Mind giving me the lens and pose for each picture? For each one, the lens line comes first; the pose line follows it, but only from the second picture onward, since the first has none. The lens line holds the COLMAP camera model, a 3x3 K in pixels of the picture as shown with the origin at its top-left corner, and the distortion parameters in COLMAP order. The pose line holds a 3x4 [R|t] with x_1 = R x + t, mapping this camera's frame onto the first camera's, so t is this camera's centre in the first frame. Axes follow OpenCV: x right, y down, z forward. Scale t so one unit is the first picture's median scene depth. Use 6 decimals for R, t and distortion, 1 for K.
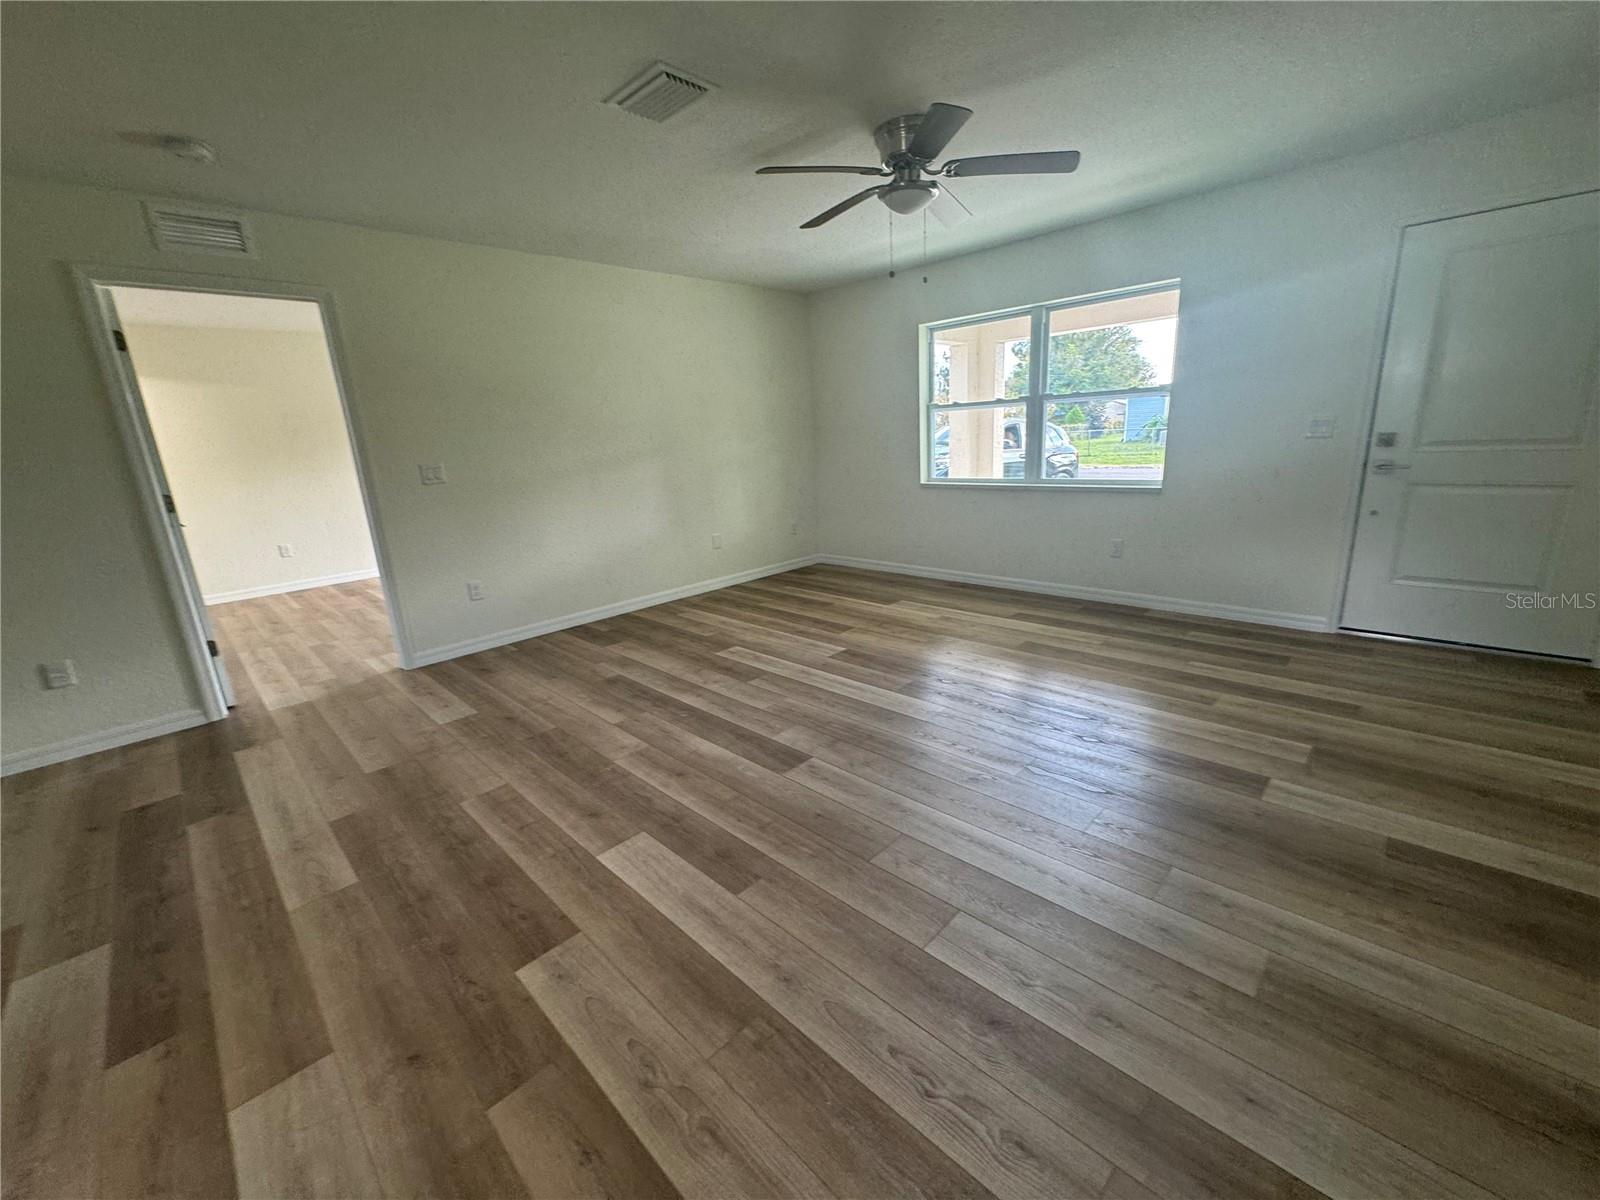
lens RADIAL K [[640.5, 0, 799.6], [0, 640.5, 600.6], [0, 0, 1]] dist [-0.003424, 0.001083]
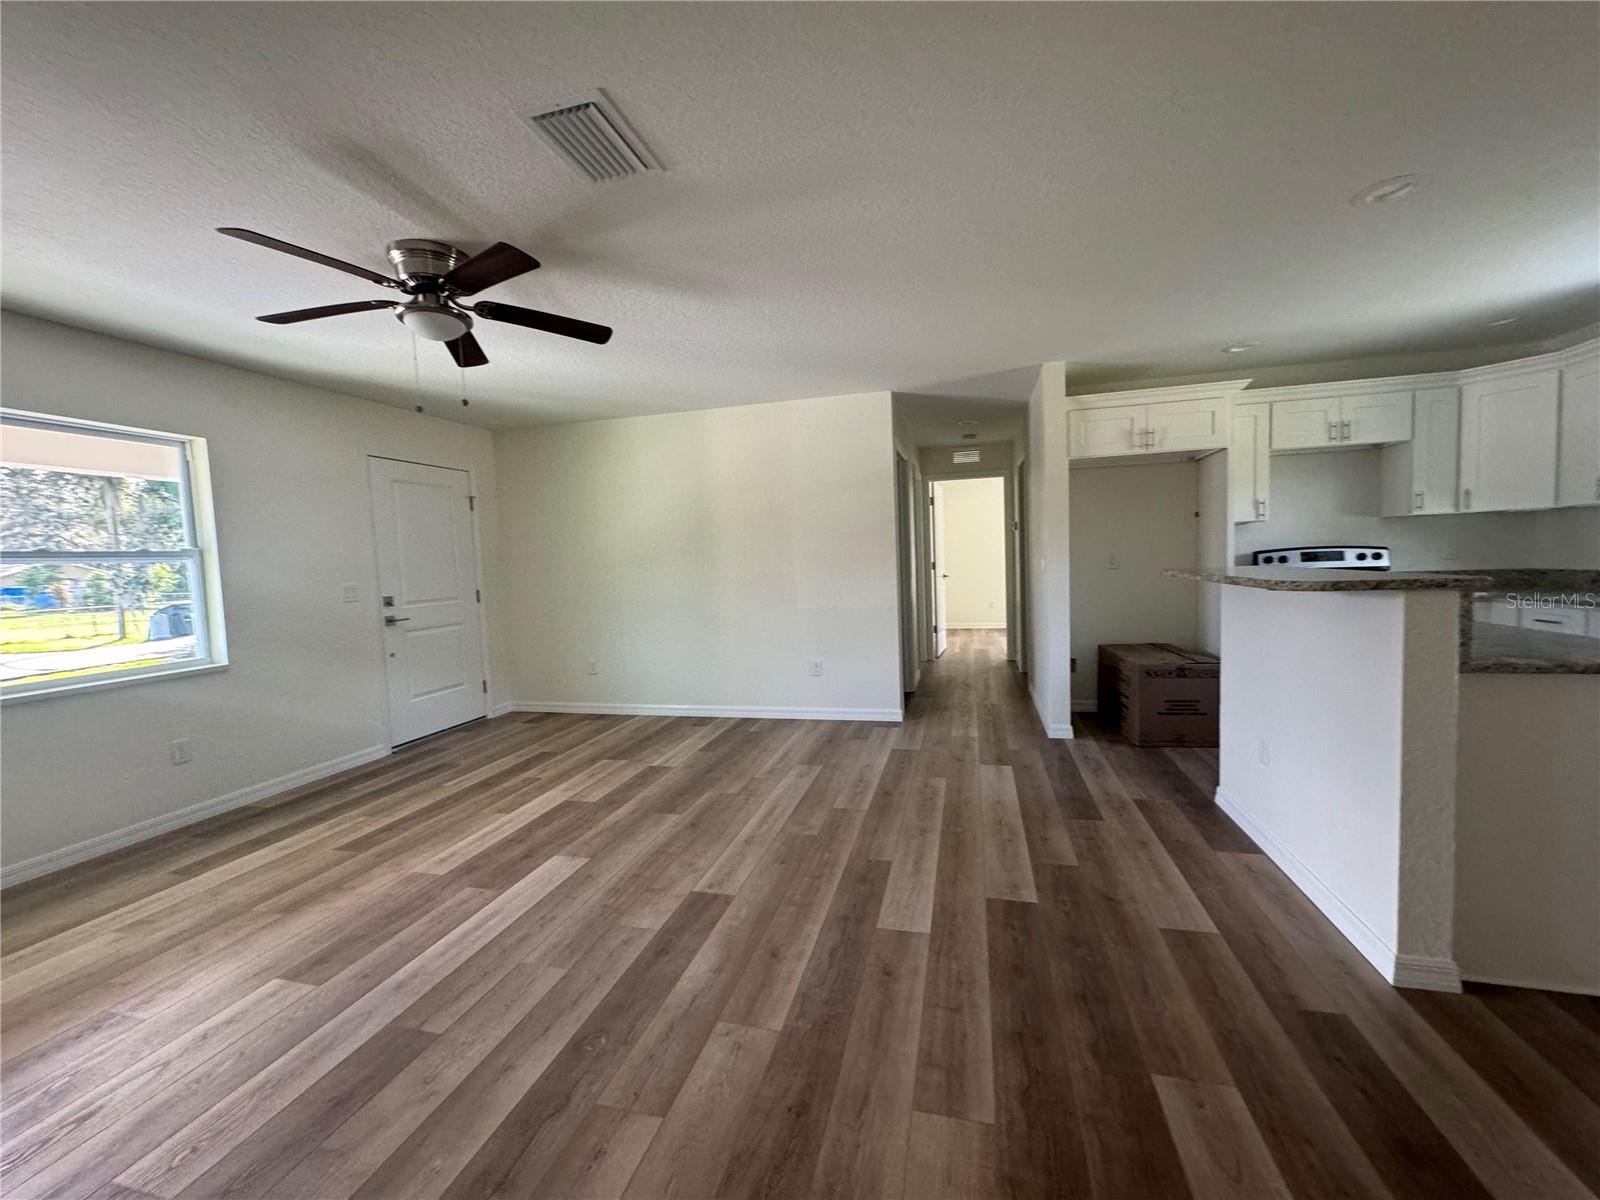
lens RADIAL K [[640.5, 0, 799.6], [0, 640.5, 600.6], [0, 0, 1]] dist [-0.003424, 0.001083]
pose [[-0.490494, 0.015716, 0.871303, -0.720523], [0.284767, 0.947839, 0.143211, -0.206315], [-0.823604, 0.318362, -0.469384, 0.949016]]
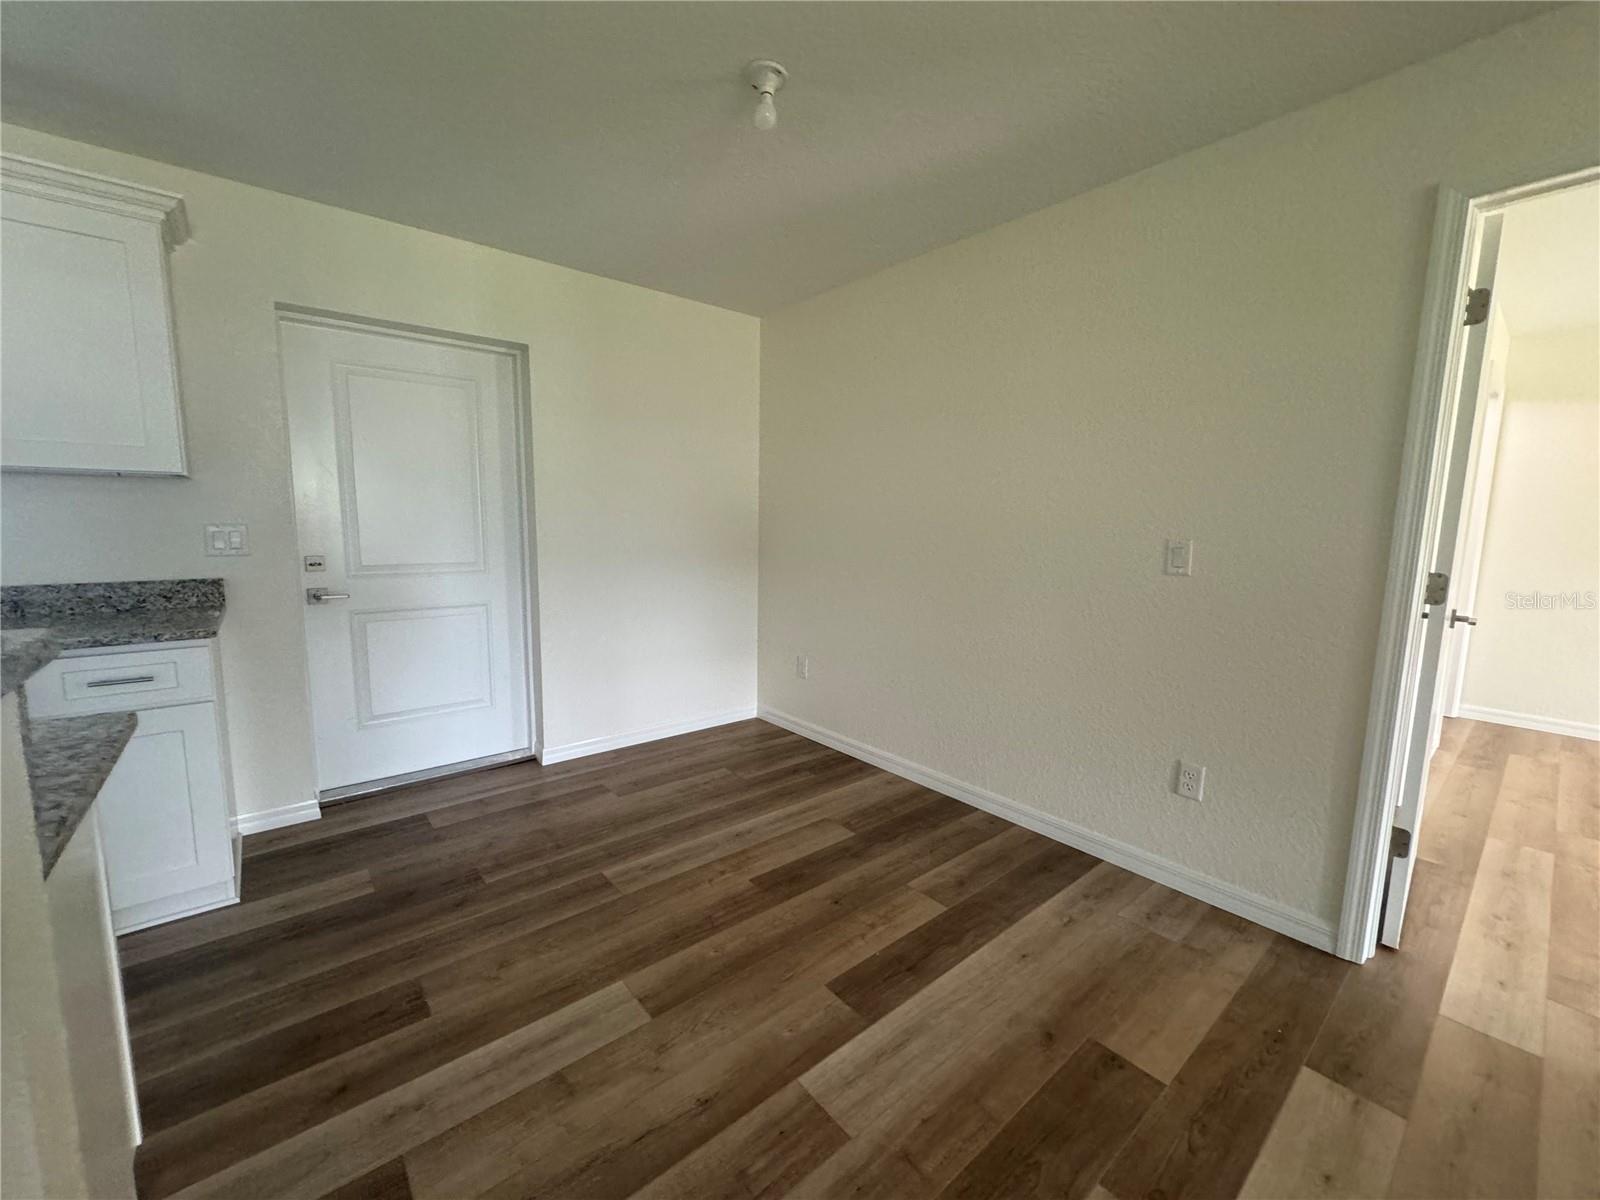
lens RADIAL K [[640.5, 0, 799.6], [0, 640.5, 600.6], [0, 0, 1]] dist [-0.003424, 0.001083]
pose [[-0.099224, 0.178034, -0.979009, -0.367891], [-0.262293, 0.944389, 0.198322, -0.103379], [0.959873, 0.276466, -0.047009, 0.478565]]
